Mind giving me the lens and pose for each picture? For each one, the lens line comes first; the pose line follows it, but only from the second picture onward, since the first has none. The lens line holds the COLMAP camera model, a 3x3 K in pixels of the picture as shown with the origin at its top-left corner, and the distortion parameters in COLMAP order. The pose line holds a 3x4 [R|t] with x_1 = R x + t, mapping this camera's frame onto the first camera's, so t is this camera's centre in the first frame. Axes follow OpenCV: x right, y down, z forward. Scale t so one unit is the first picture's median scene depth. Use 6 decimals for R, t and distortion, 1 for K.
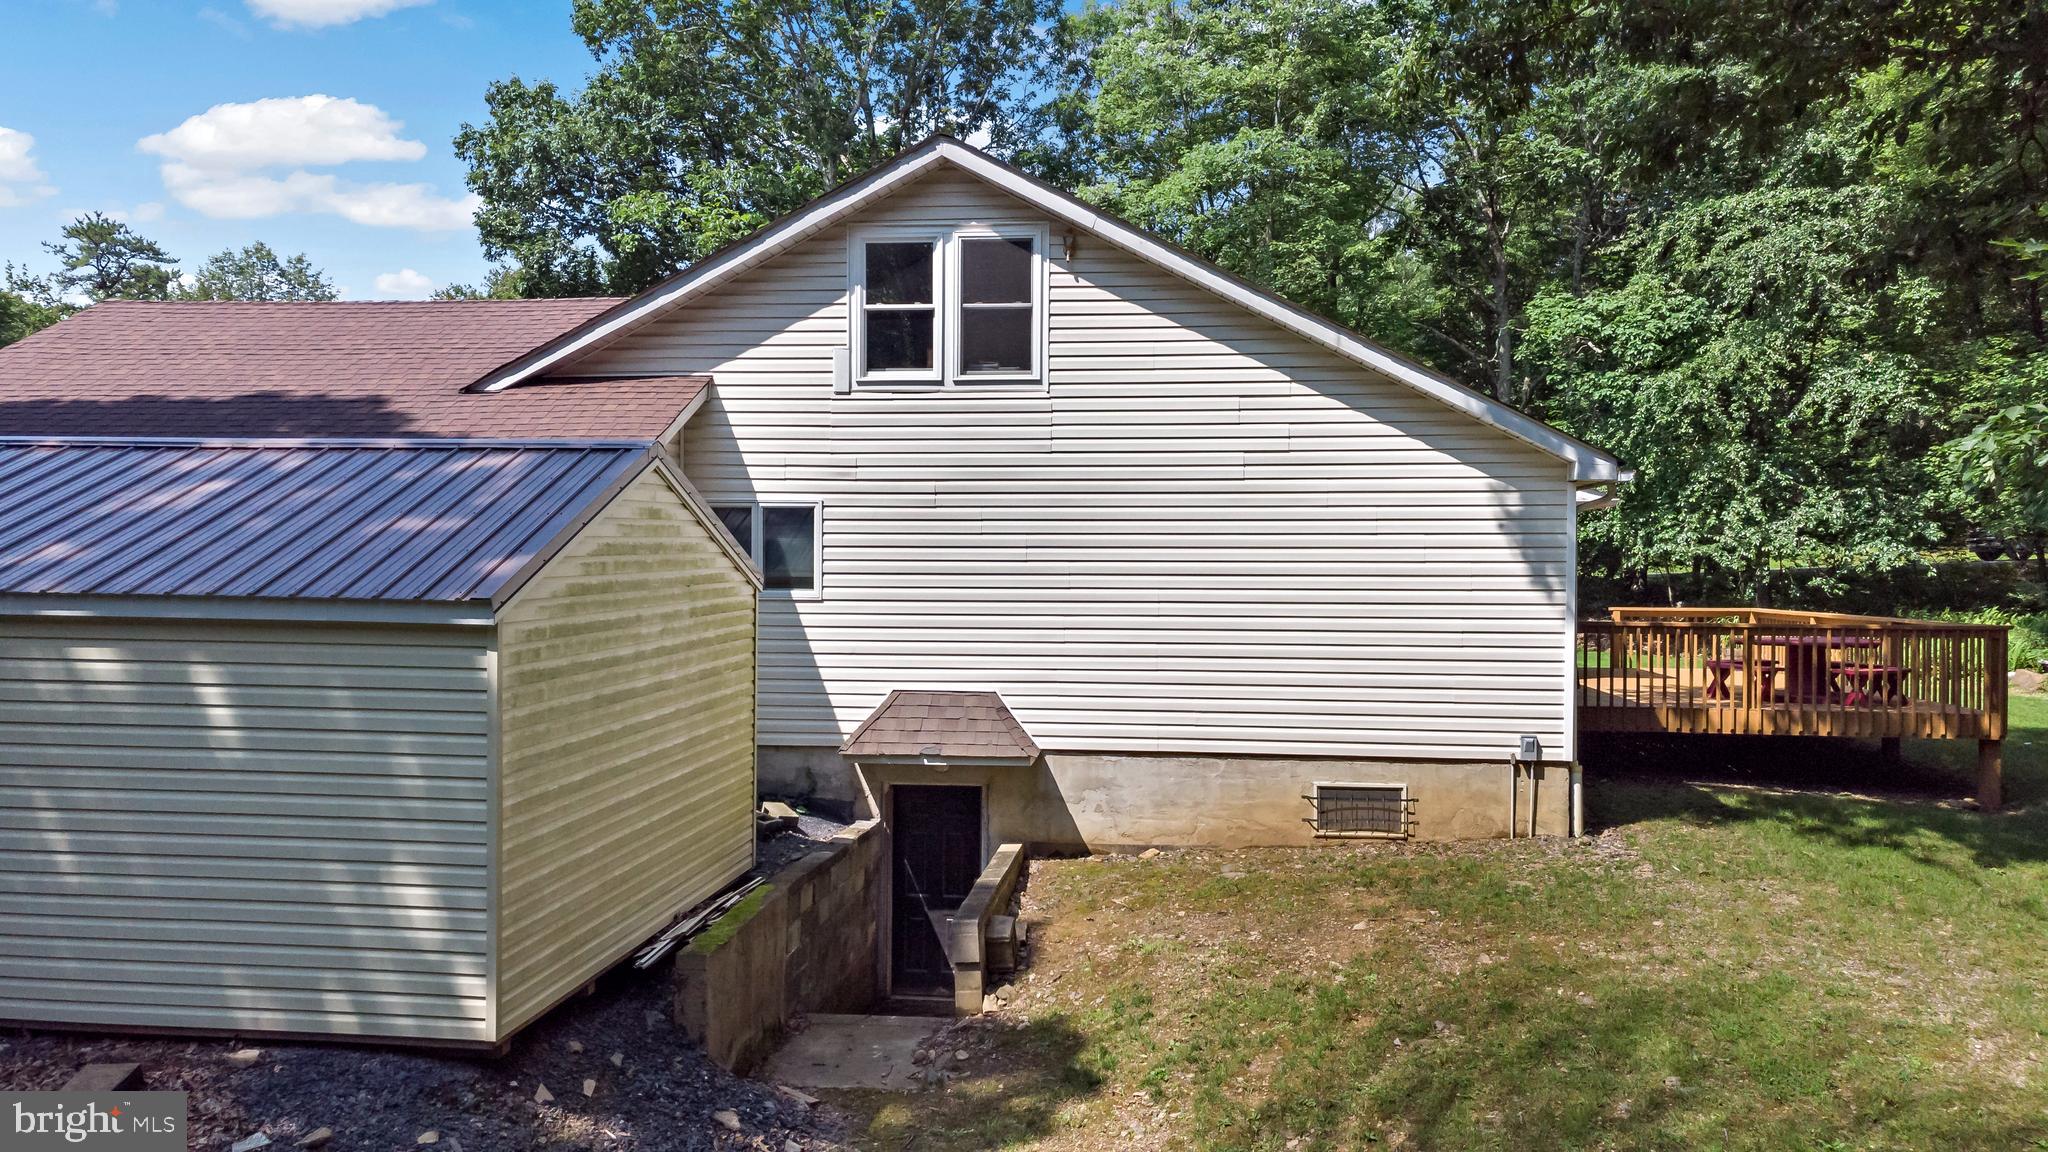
lens RADIAL K [[1554.1, 0, 1024.0], [0, 1554.1, 576.0], [0, 0, 1]] dist [0.056177, 0.000650]
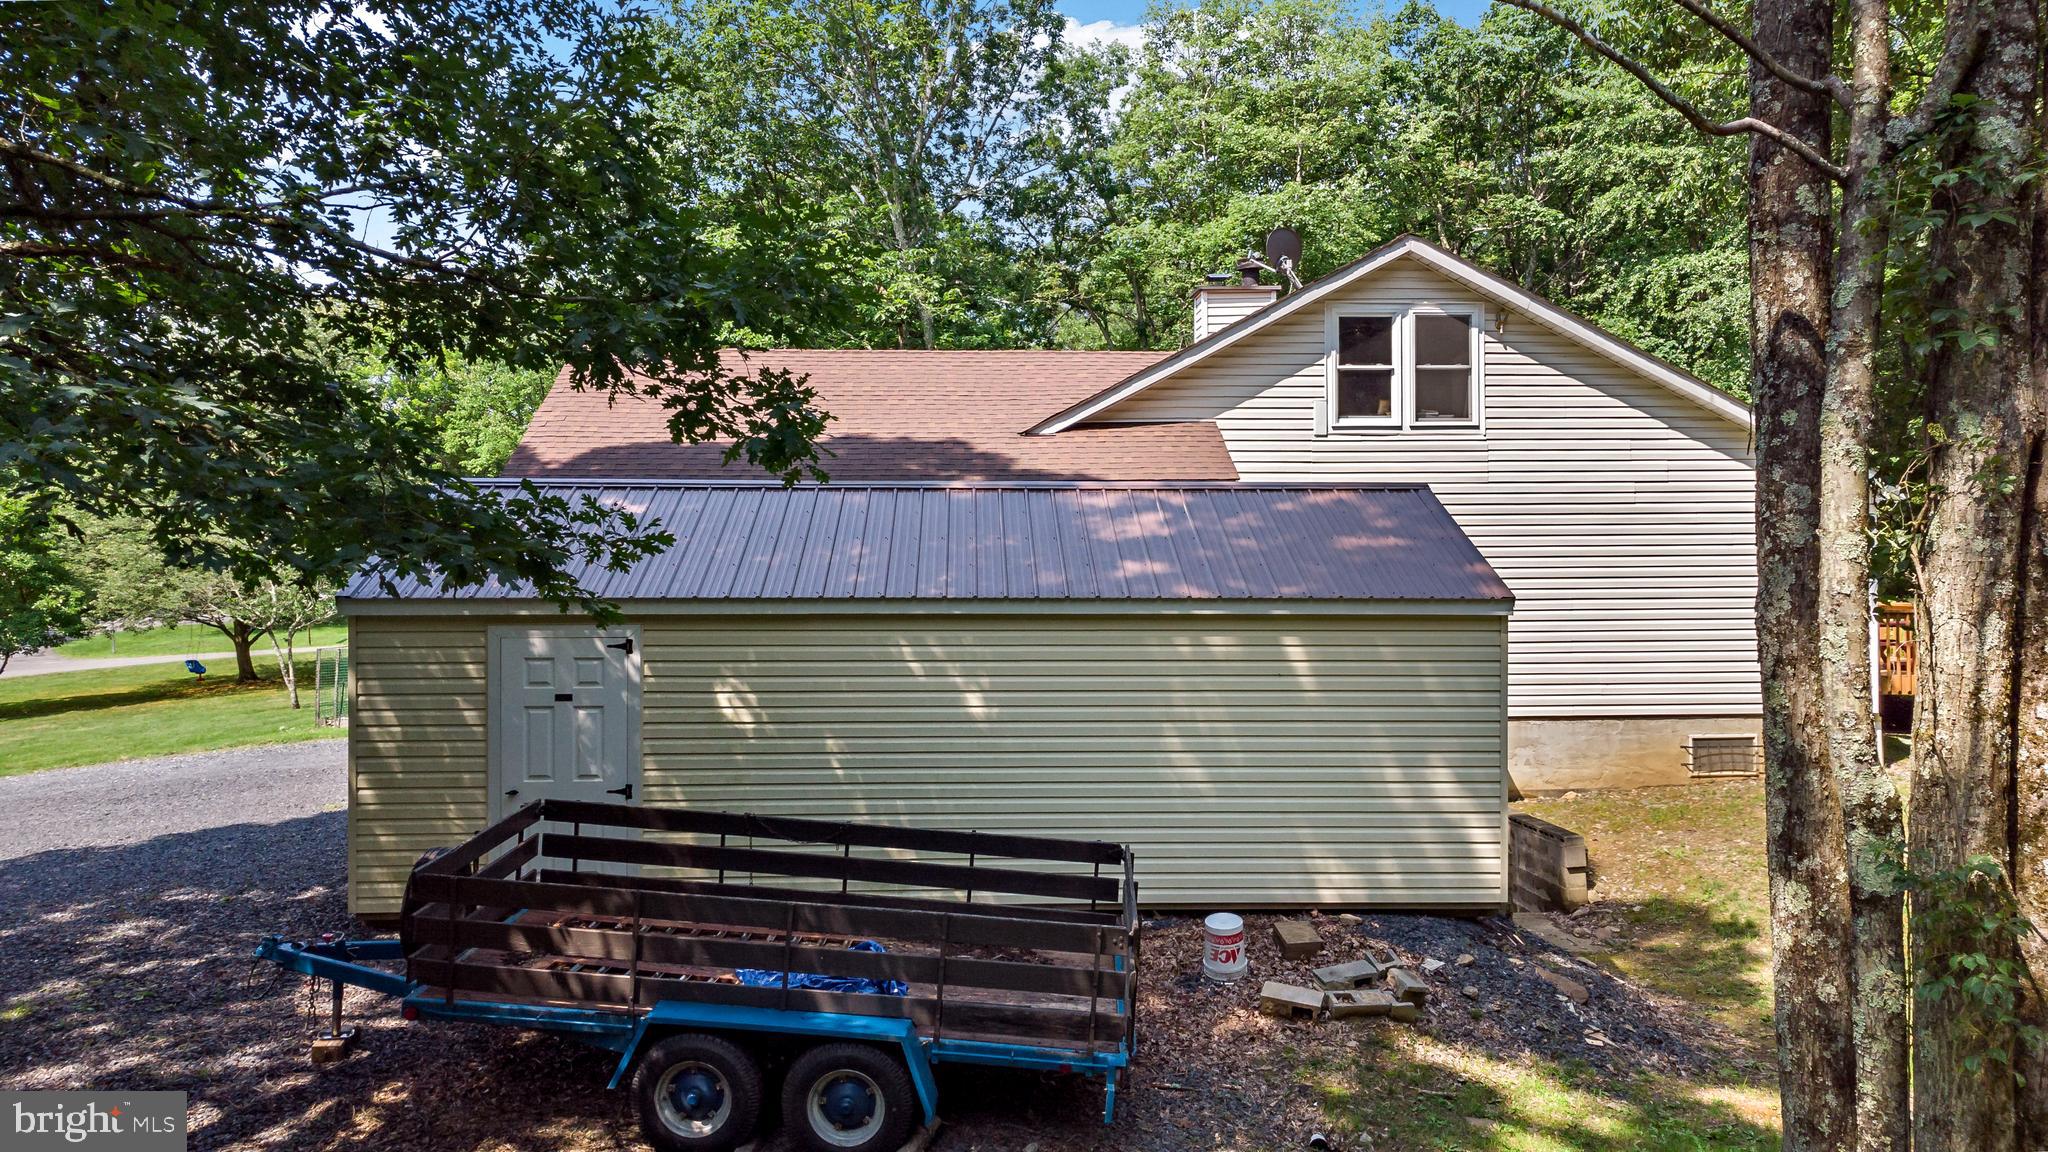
lens RADIAL K [[1572.1, 0, 1074.6], [0, 1572.1, 564.3], [0, 0, 1]] dist [0.032567, 0.002271]
pose [[0.983263, -0.013034, 0.181724, -0.544711], [0.015415, 0.999813, -0.011692, -0.003017], [-0.181538, 0.014297, 0.983280, -0.202606]]
